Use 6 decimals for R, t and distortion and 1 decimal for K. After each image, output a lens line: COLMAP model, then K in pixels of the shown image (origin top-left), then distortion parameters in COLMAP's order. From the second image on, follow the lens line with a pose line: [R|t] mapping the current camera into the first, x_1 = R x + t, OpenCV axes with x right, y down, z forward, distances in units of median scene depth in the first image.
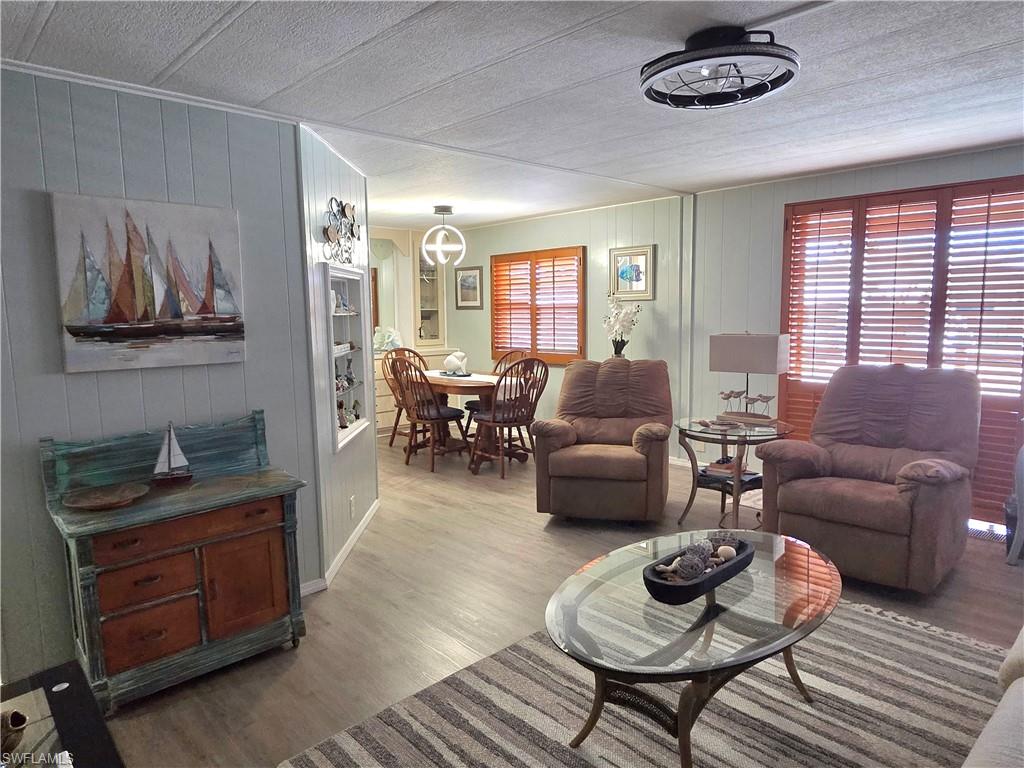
lens RADIAL K [[648.5, 0, 517.4], [0, 648.5, 387.3], [0, 0, 1]] dist [-0.000693, 0.008340]
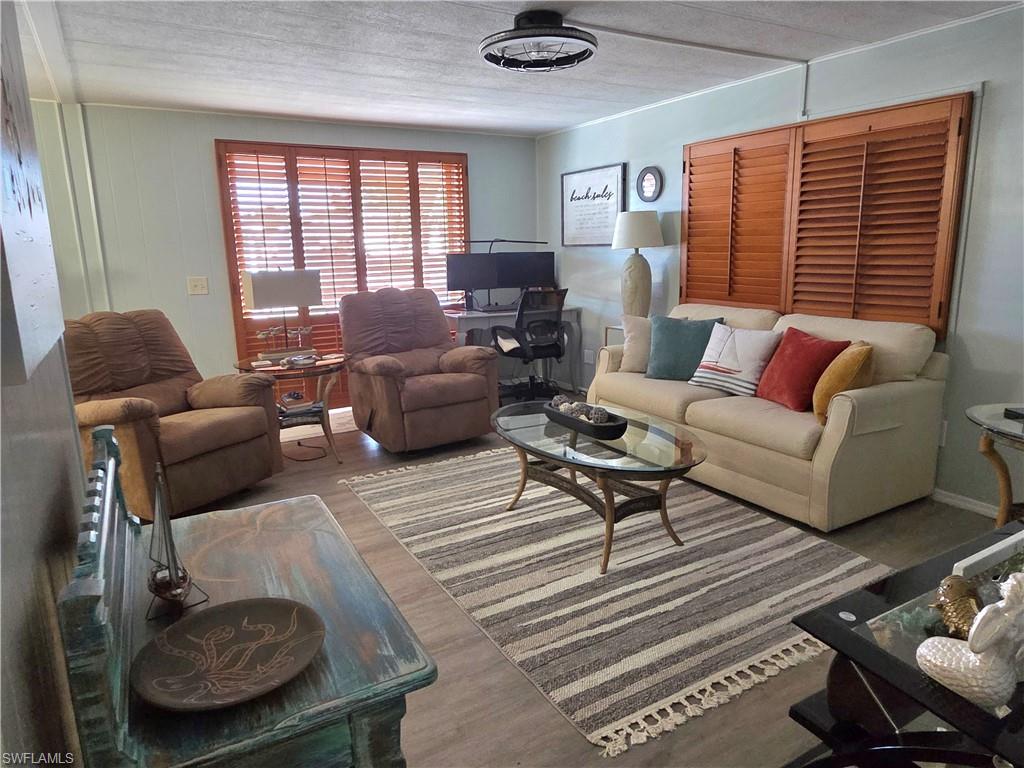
lens RADIAL K [[648.5, 0, 509.0], [0, 648.5, 386.9], [0, 0, 1]] dist [-0.000693, 0.008340]
pose [[0.232061, -0.198600, 0.952211, -0.843012], [0.140211, 0.975541, 0.169296, -0.038217], [-0.962543, 0.094223, 0.254231, 0.624544]]
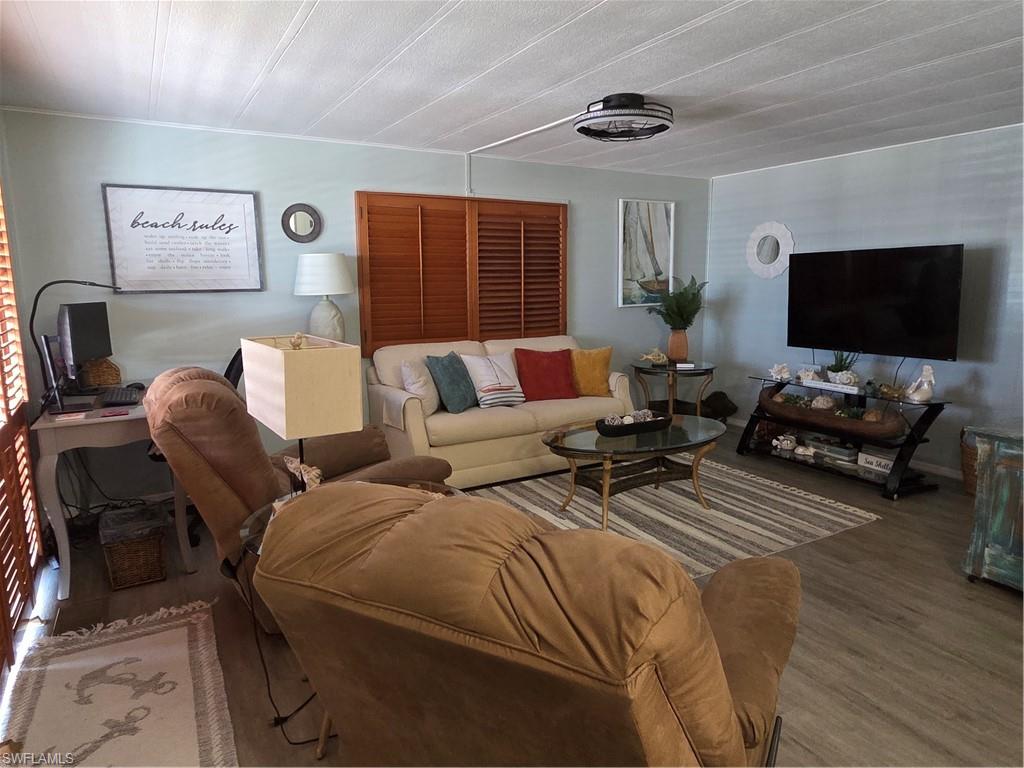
lens RADIAL K [[648.5, 0, 519.0], [0, 648.5, 381.3], [0, 0, 1]] dist [-0.000693, 0.008340]
pose [[-0.972591, -0.013345, 0.232139, 0.144467], [0.052456, 0.960022, 0.274965, -0.259655], [-0.226528, 0.279605, -0.933009, 2.104673]]
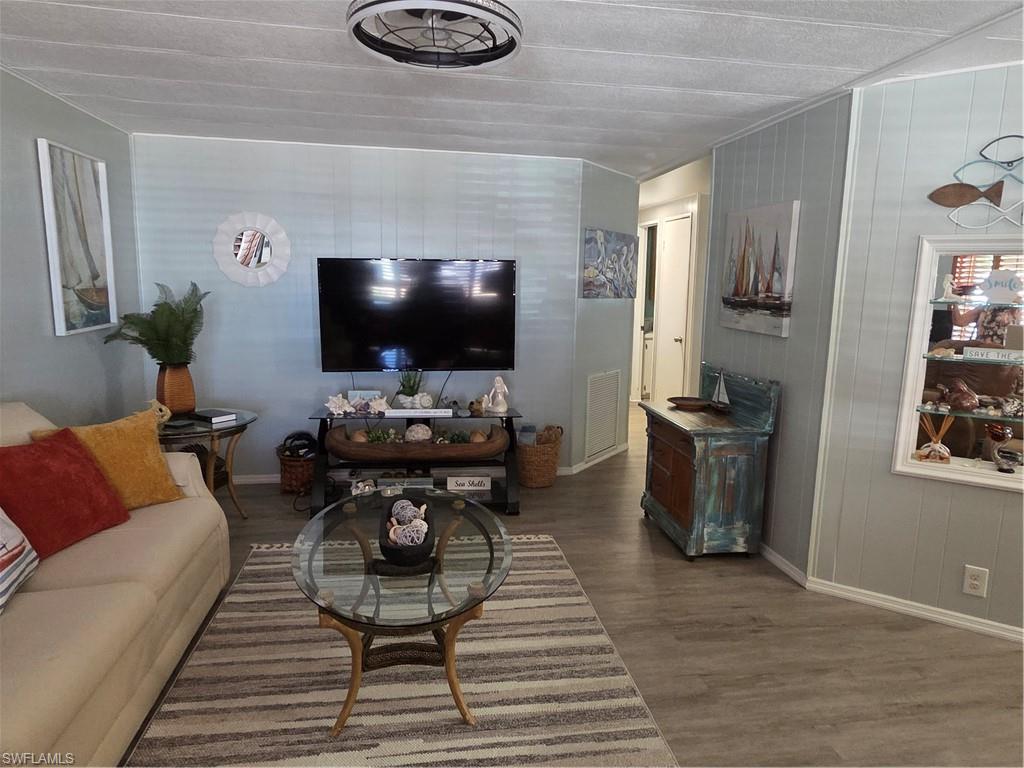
lens RADIAL K [[648.5, 0, 519.1], [0, 648.5, 382.8], [0, 0, 1]] dist [-0.000693, 0.008340]
pose [[-0.562367, 0.133715, -0.816004, 0.817296], [-0.115746, 0.964393, 0.237800, -0.188869], [0.818746, 0.228181, -0.526866, 1.318584]]
